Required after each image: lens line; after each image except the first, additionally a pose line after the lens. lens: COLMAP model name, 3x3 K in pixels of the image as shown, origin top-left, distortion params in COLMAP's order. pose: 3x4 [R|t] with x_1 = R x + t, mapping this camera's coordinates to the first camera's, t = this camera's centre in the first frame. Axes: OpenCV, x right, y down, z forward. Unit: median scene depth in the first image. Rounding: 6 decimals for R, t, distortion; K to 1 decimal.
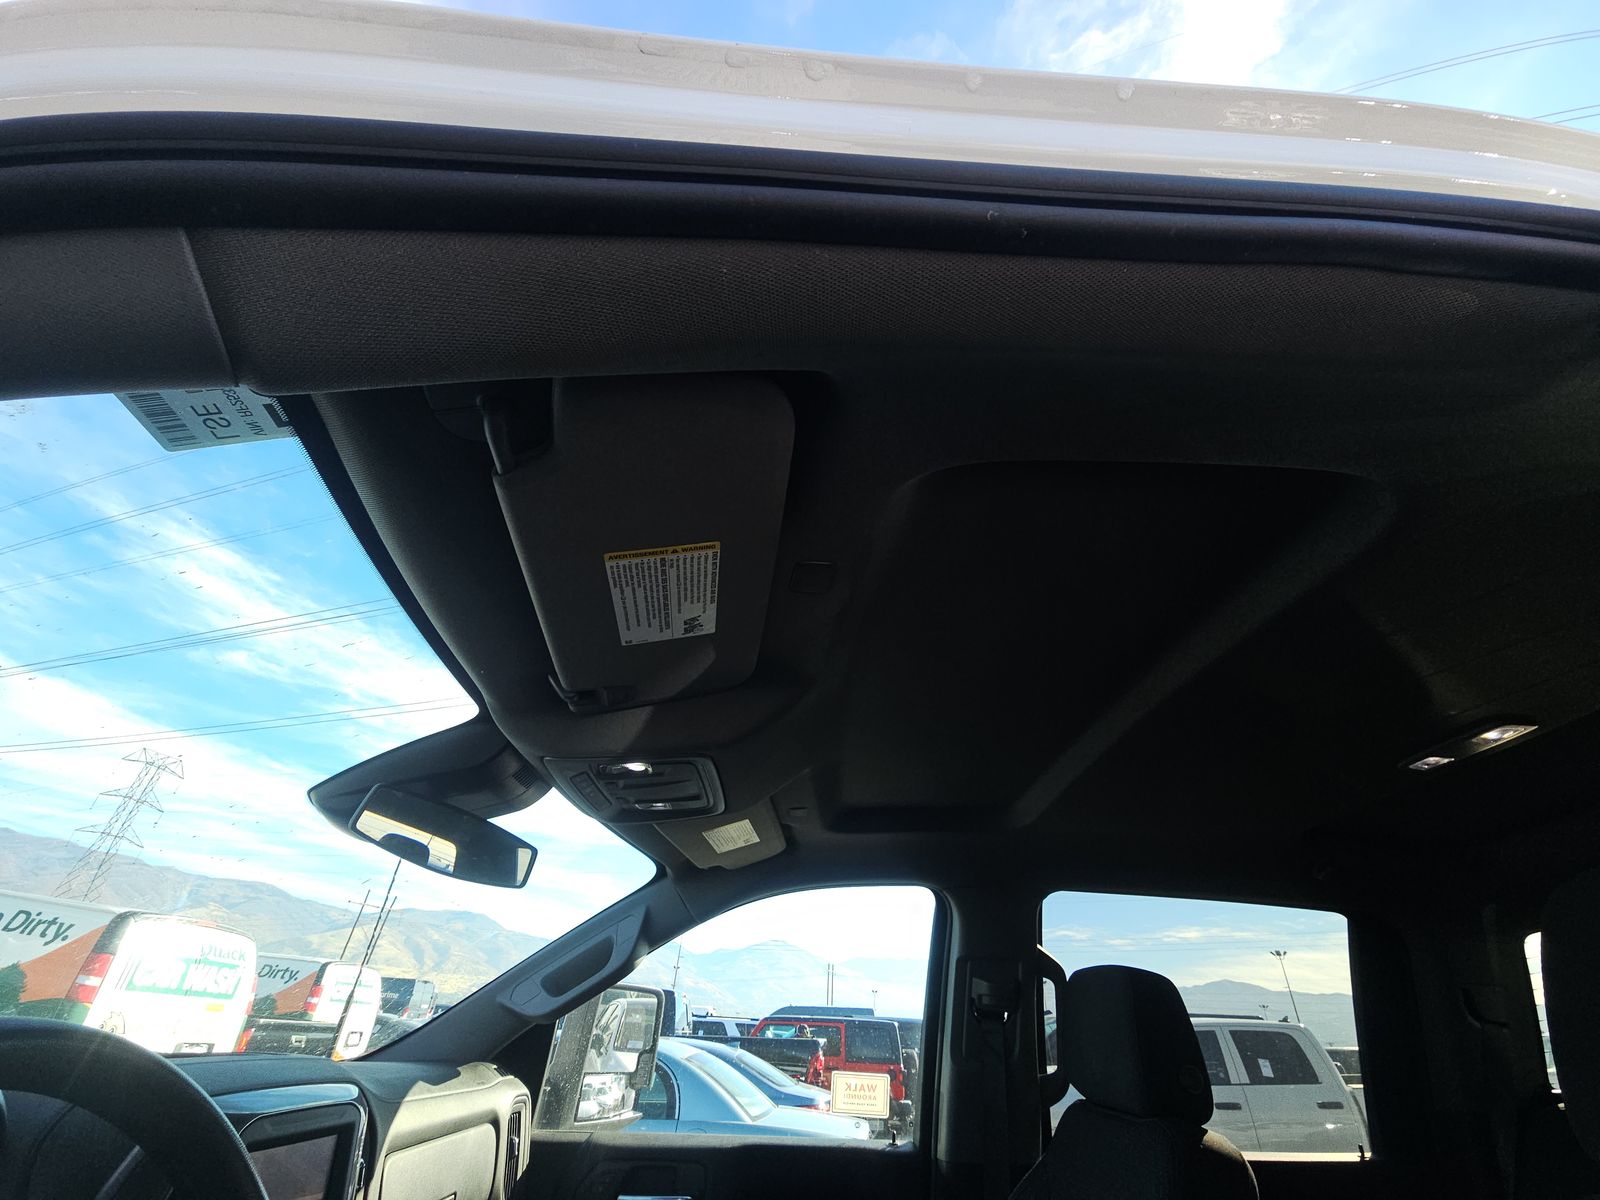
lens RADIAL K [[651.6, 0, 826.5], [0, 651.6, 593.6], [0, 0, 1]] dist [0.009493, -0.012631]
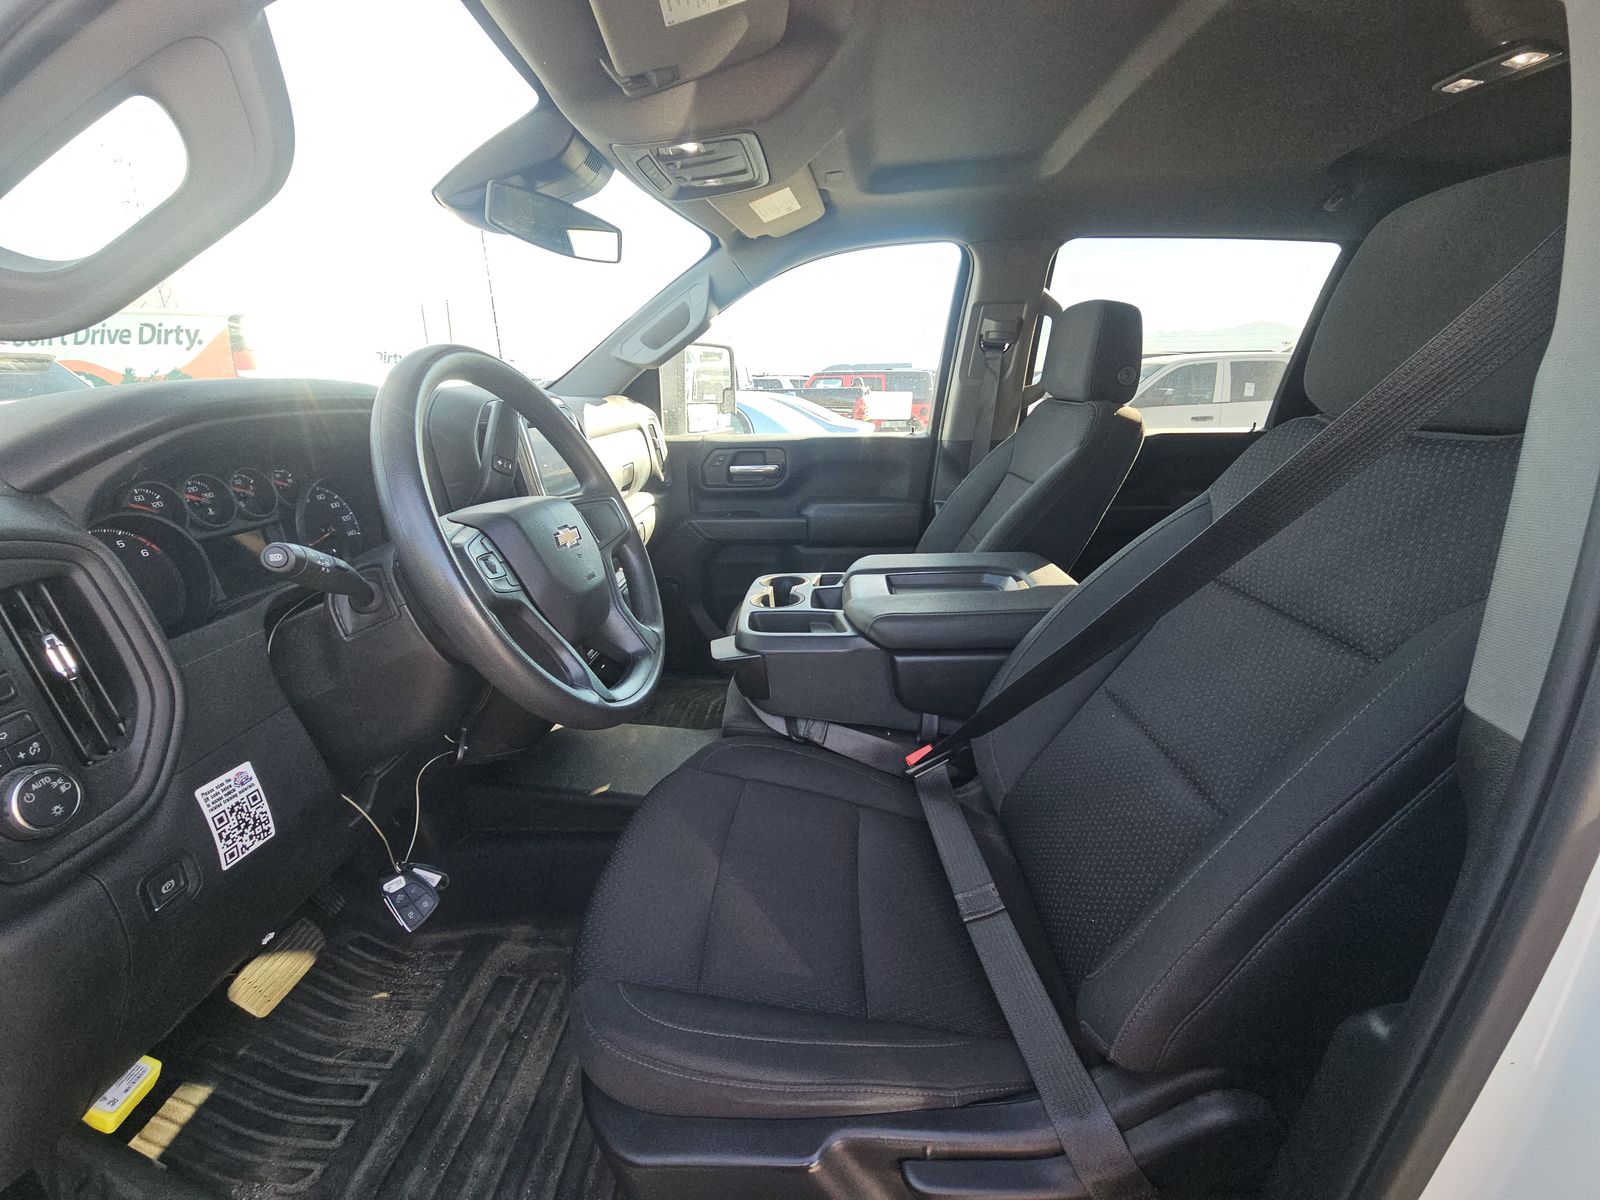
lens RADIAL K [[660.9, 0, 807.0], [0, 660.9, 621.4], [0, 0, 1]] dist [0.006254, -0.000277]
pose [[0.995145, -0.008203, -0.098080, 0.012105], [0.083581, 0.596661, 0.798129, -0.096322], [0.051974, -0.802451, 0.594450, -0.224071]]
